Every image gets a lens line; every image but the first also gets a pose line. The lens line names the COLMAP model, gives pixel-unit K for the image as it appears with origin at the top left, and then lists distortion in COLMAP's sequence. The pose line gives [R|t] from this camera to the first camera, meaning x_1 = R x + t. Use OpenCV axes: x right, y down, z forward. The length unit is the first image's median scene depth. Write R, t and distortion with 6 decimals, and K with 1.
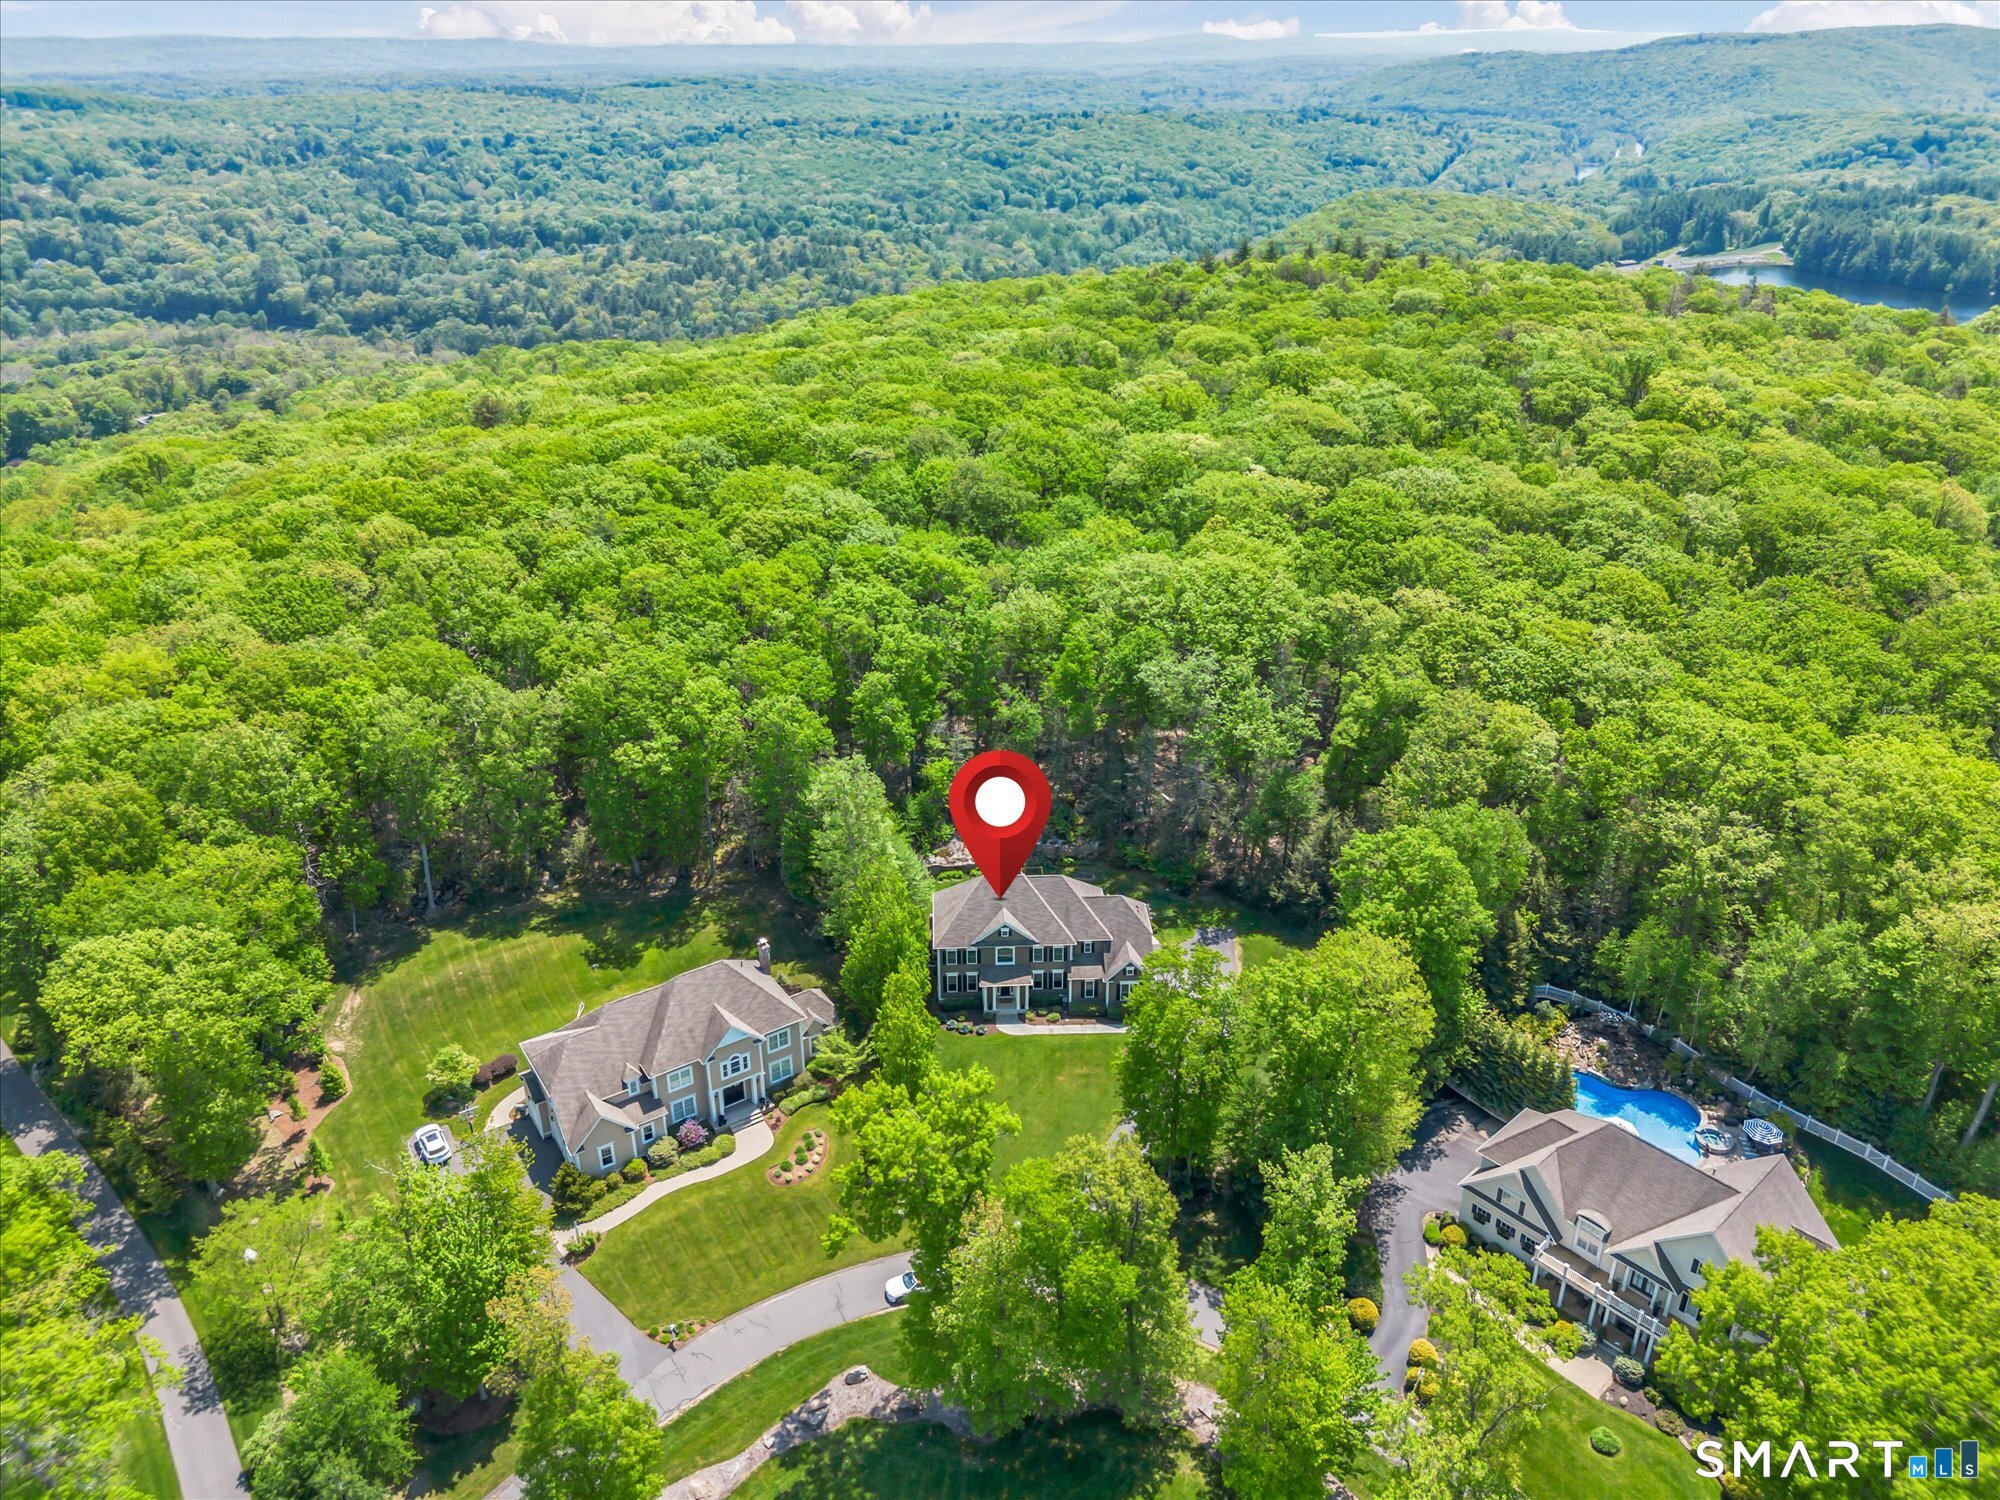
lens RADIAL K [[1471.1, 0, 1000.0], [0, 1471.1, 750.0], [0, 0, 1]] dist [0.025068, -0.006171]
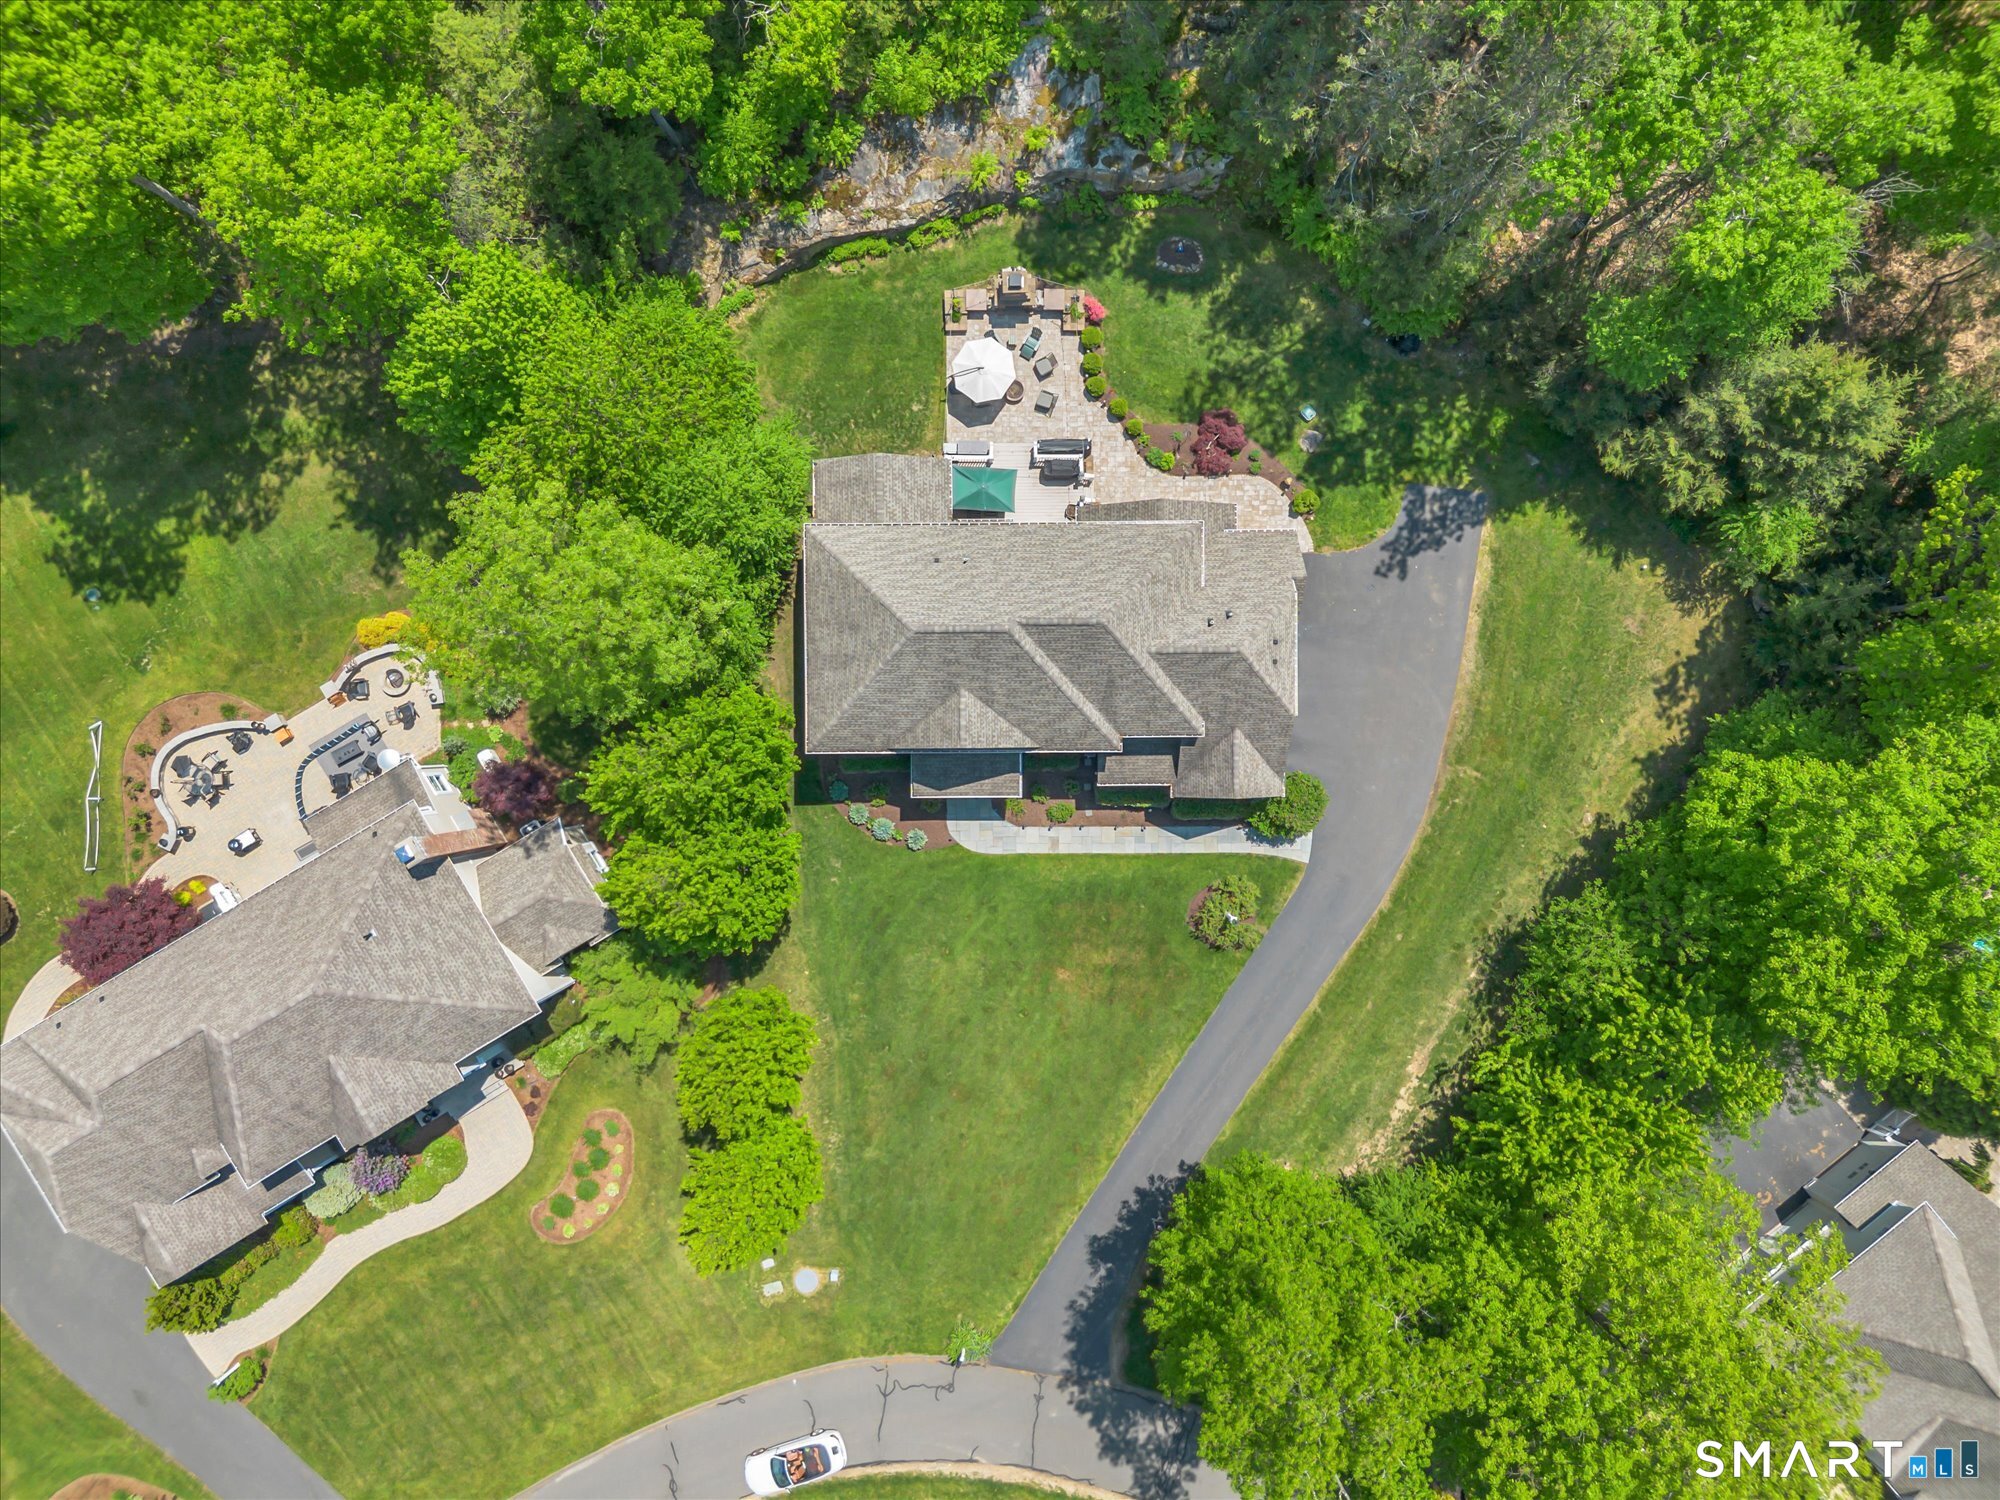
lens RADIAL K [[1471.1, 0, 1000.0], [0, 1471.1, 750.0], [0, 0, 1]] dist [0.025068, -0.006171]
pose [[0.999102, 0.040717, 0.011756, 0.008865], [-0.028181, 0.431123, 0.901853, -0.272255], [0.031652, -0.901374, 0.431883, 0.799772]]
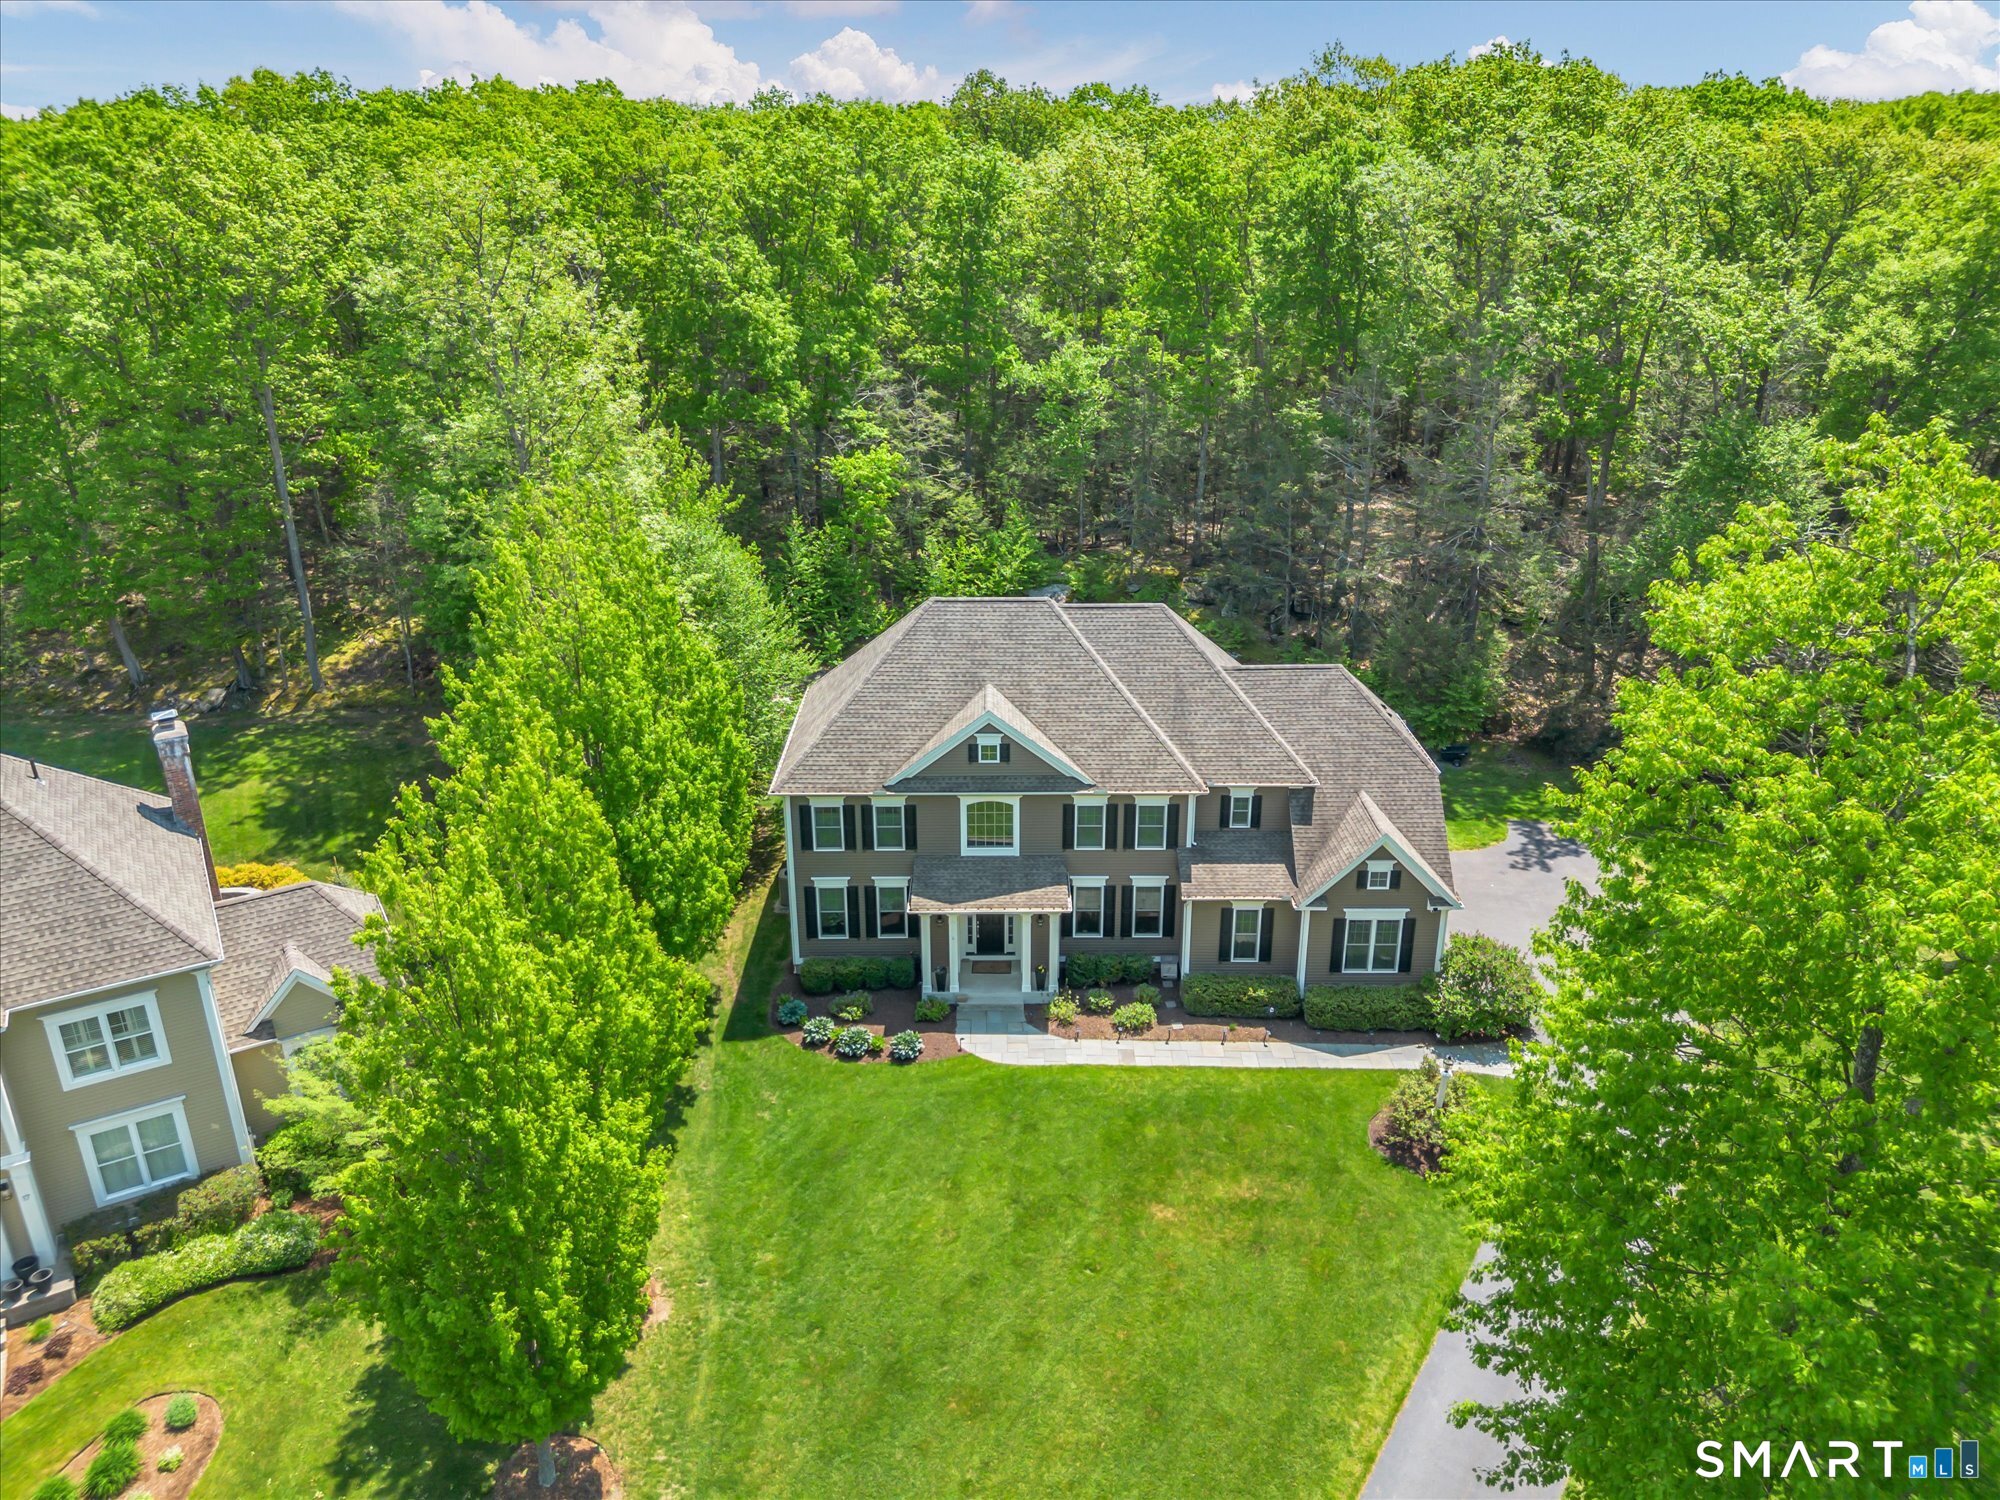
lens RADIAL K [[1471.1, 0, 1000.0], [0, 1471.1, 750.0], [0, 0, 1]] dist [0.025068, -0.006171]
pose [[0.998814, 0.015429, -0.046190, 0.020739], [-0.018922, 0.996915, -0.076171, 0.148221], [0.044872, 0.076955, 0.996024, 0.671936]]
